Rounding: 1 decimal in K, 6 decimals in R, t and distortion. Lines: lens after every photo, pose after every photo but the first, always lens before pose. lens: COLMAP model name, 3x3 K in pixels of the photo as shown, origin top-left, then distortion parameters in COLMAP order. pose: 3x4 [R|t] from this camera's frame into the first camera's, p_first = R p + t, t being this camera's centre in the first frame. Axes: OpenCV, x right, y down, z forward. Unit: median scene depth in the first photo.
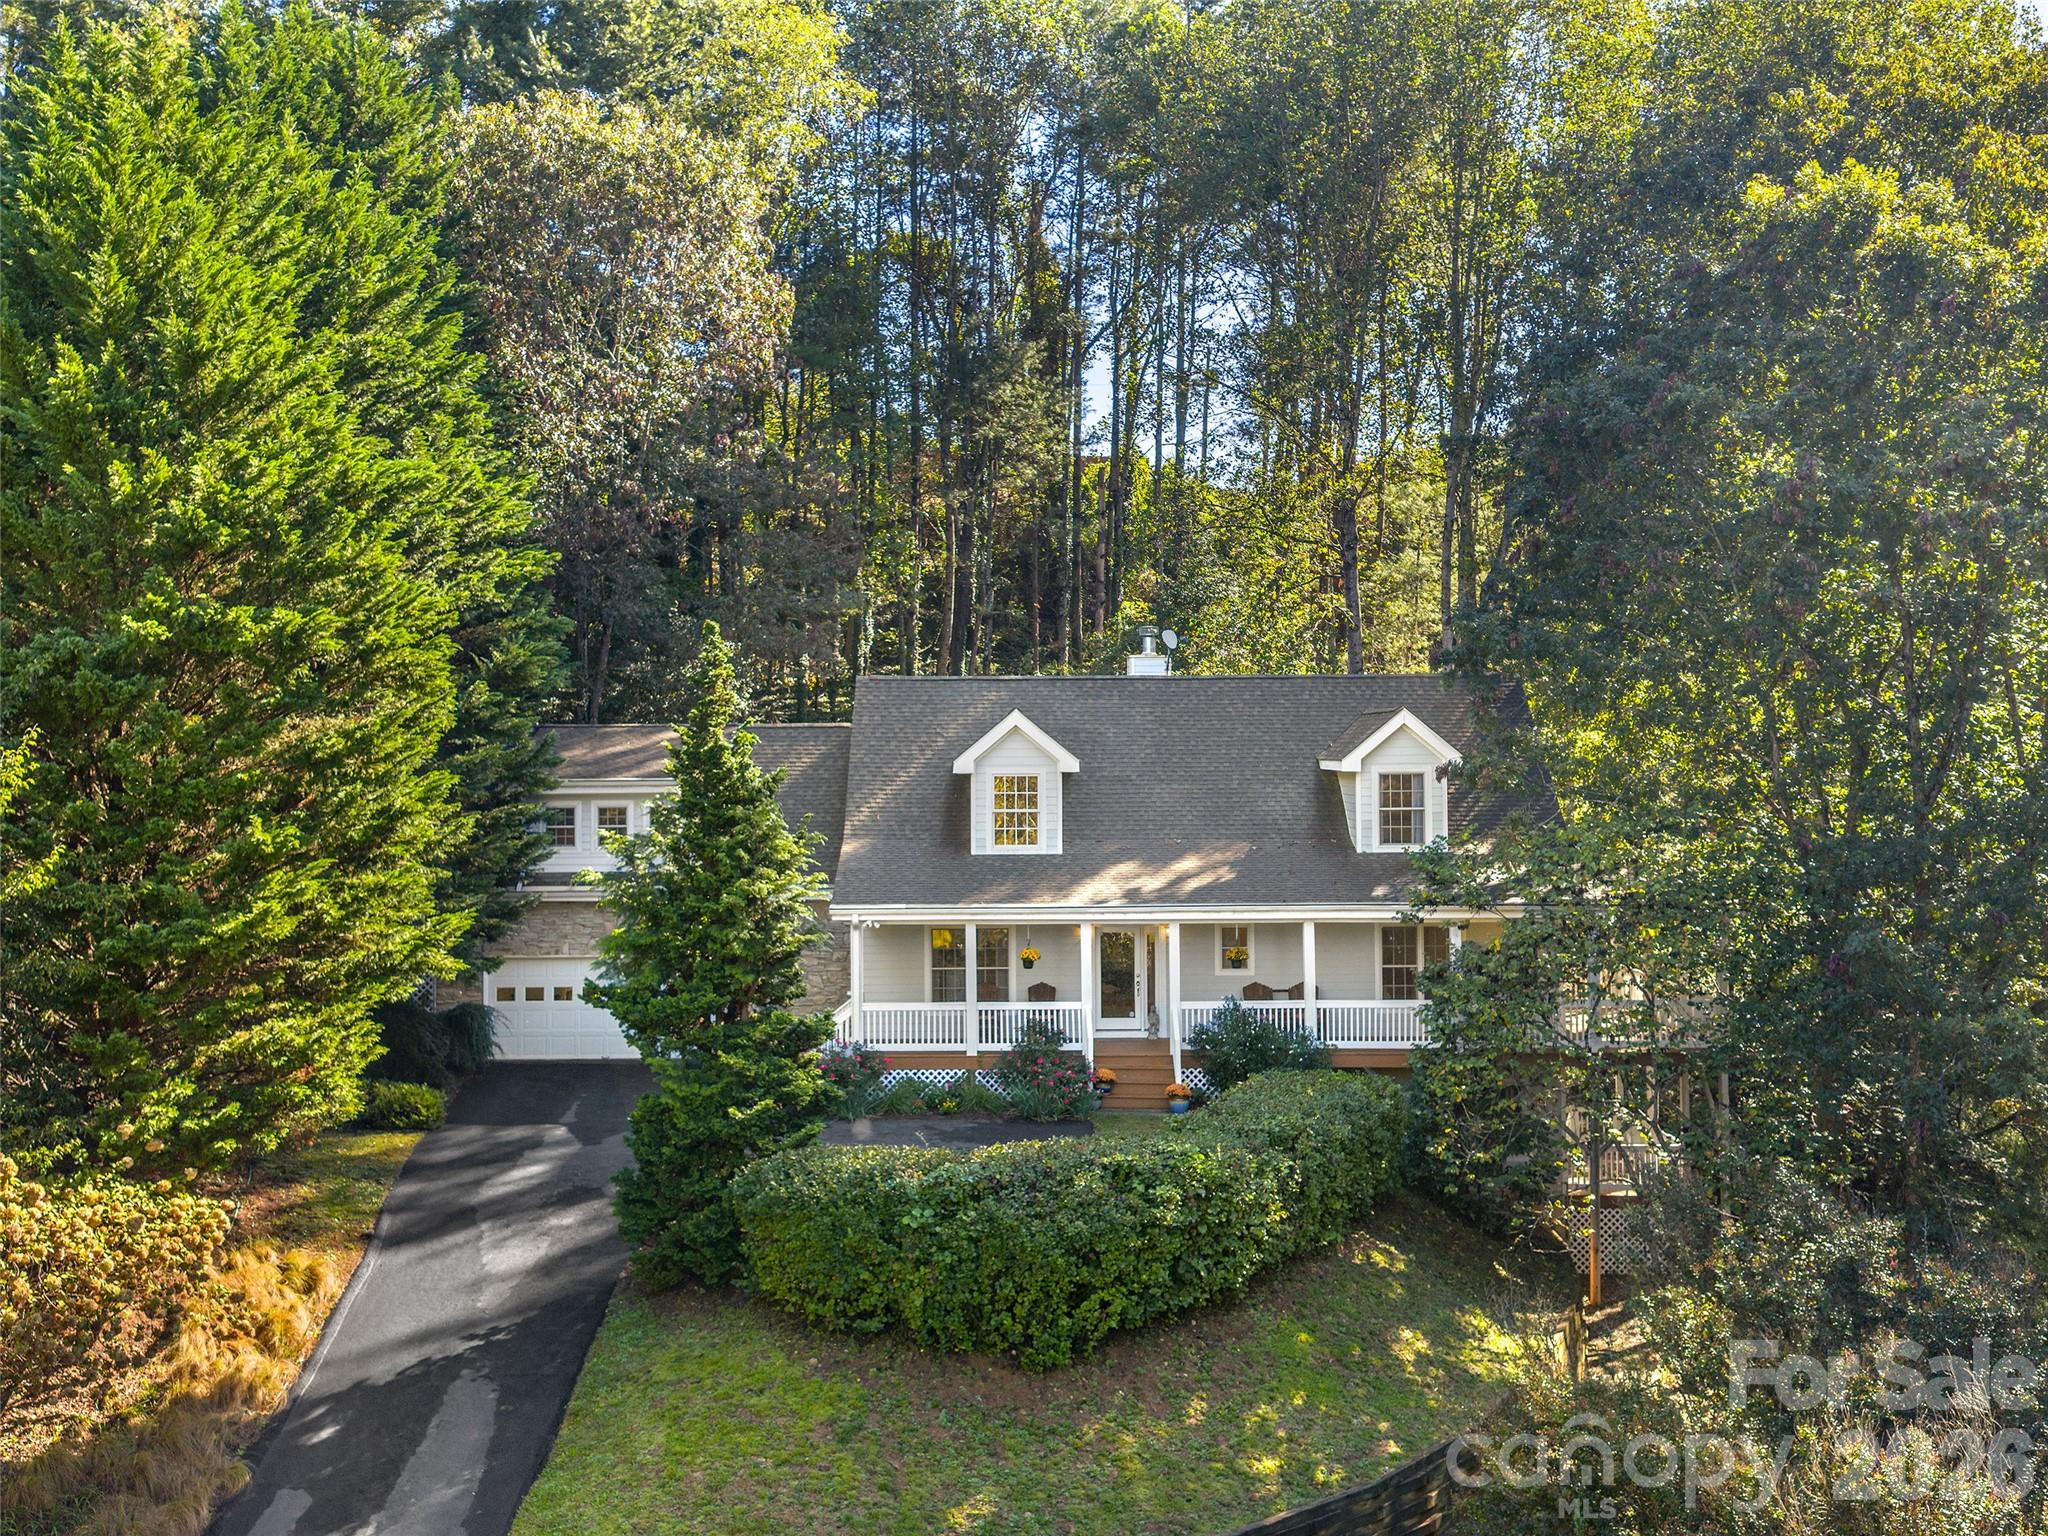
lens RADIAL K [[1671.0, 0, 1023.0], [0, 1671.0, 774.1], [0, 0, 1]] dist [0.019029, 0.002855]
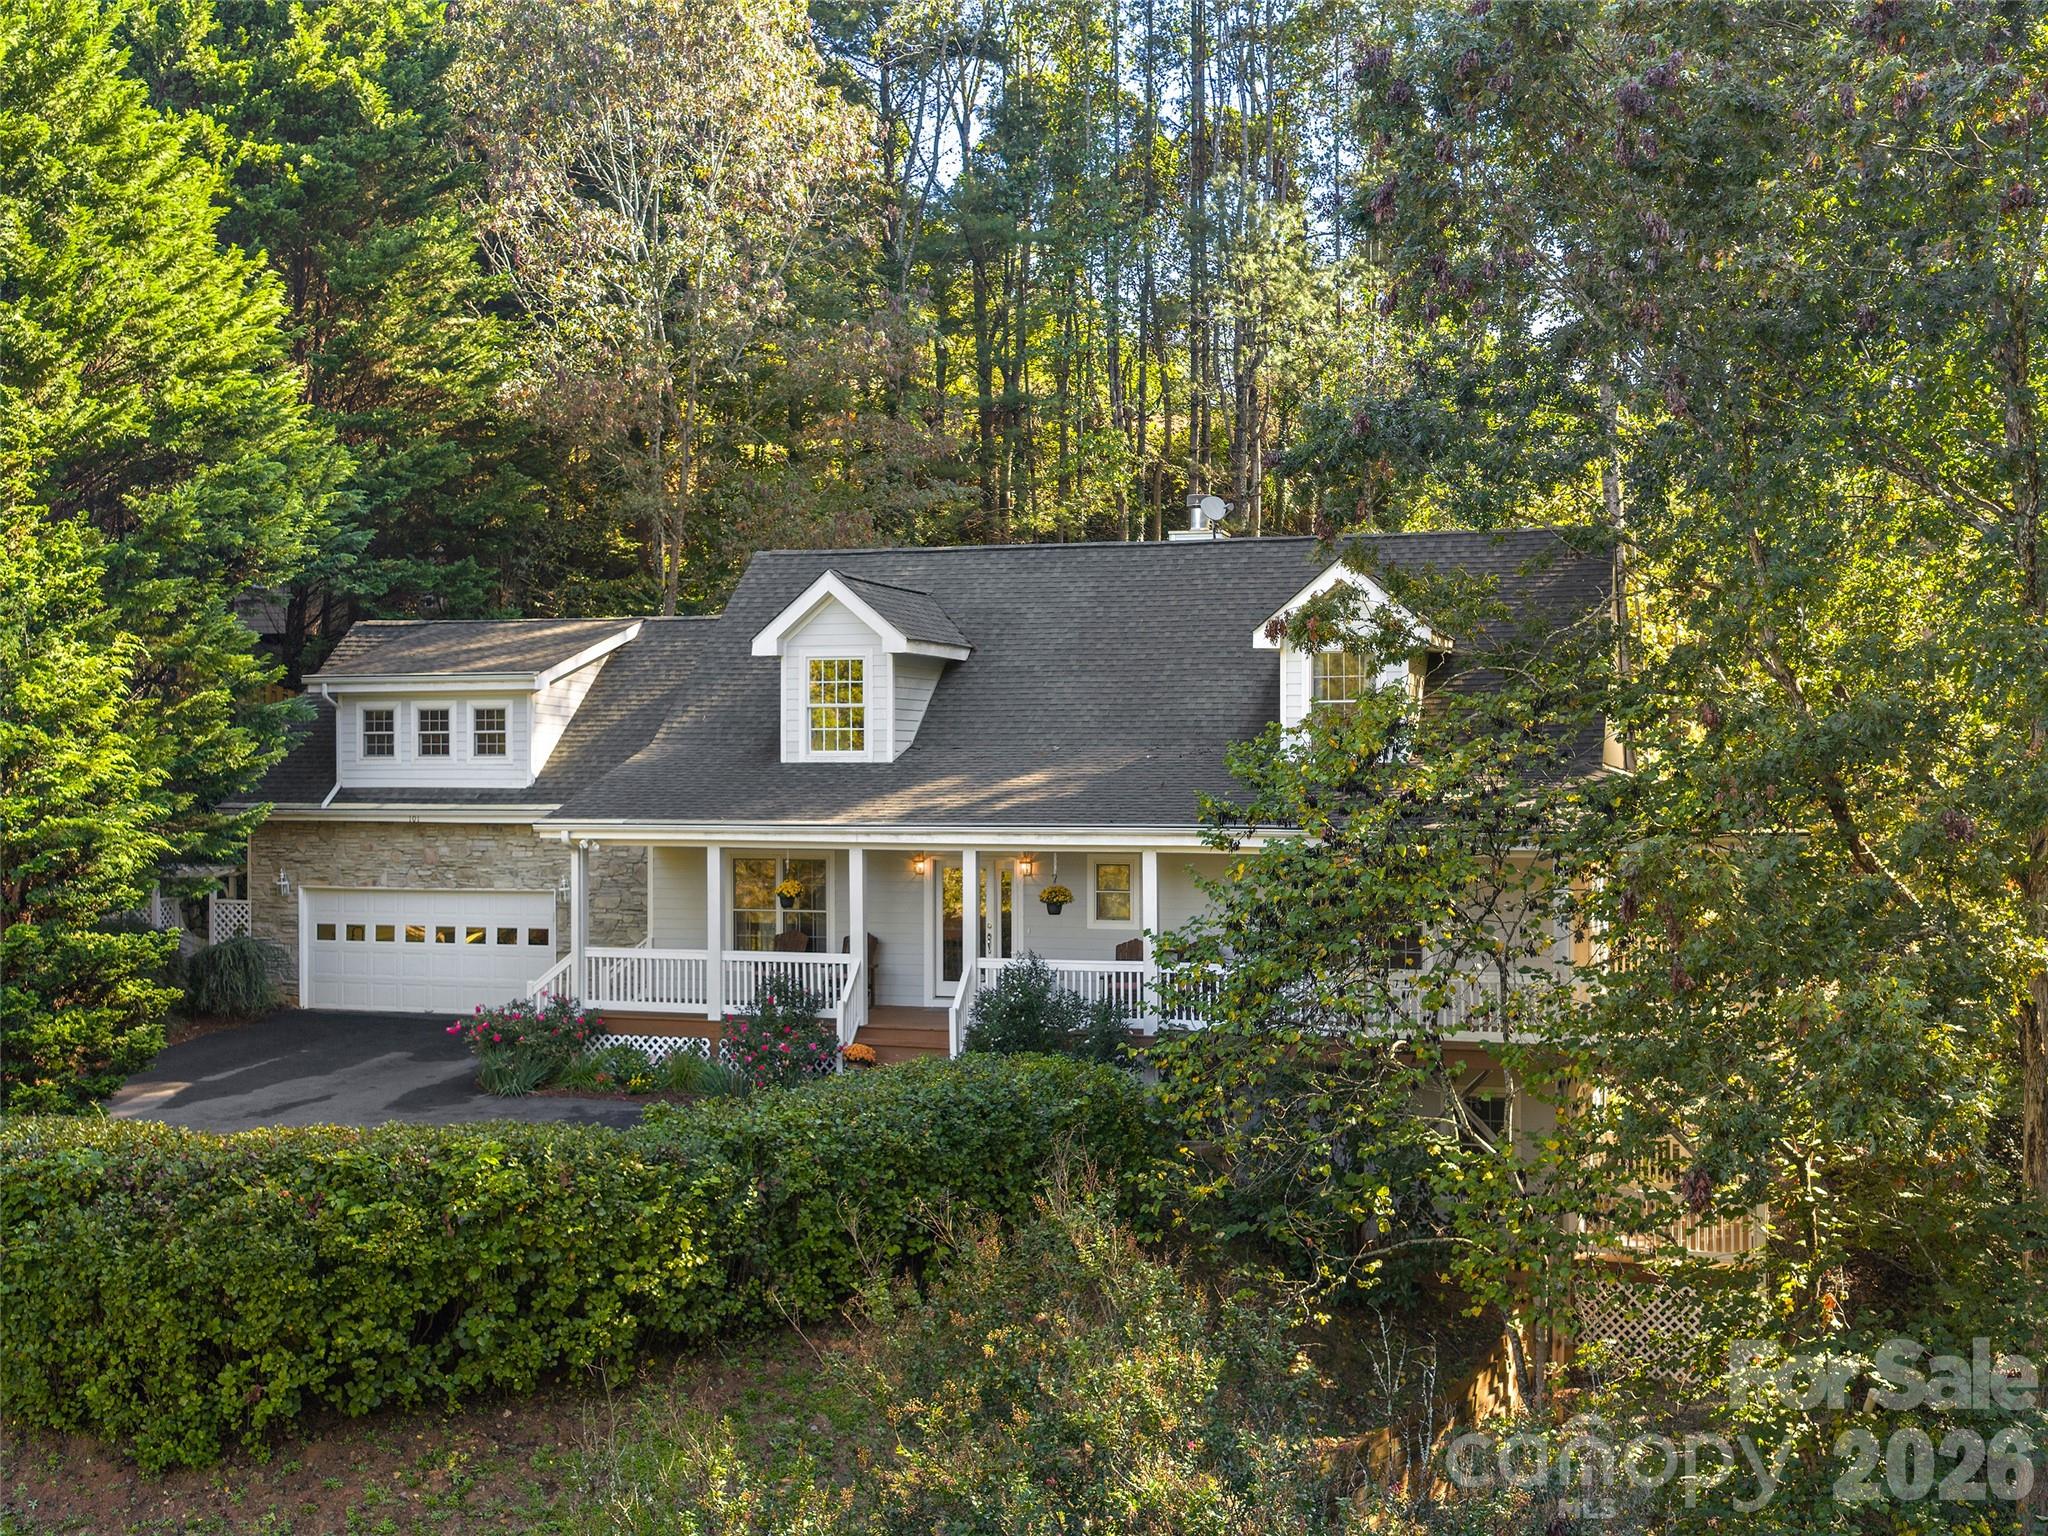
lens RADIAL K [[1828.4, 0, 1025.3], [0, 1828.4, 761.1], [0, 0, 1]] dist [-0.003821, 0.007840]
pose [[0.972172, 0.007968, -0.234131, 0.275427], [-0.005365, 0.999917, 0.011751, 0.037105], [0.234205, -0.010168, 0.972134, 0.210171]]
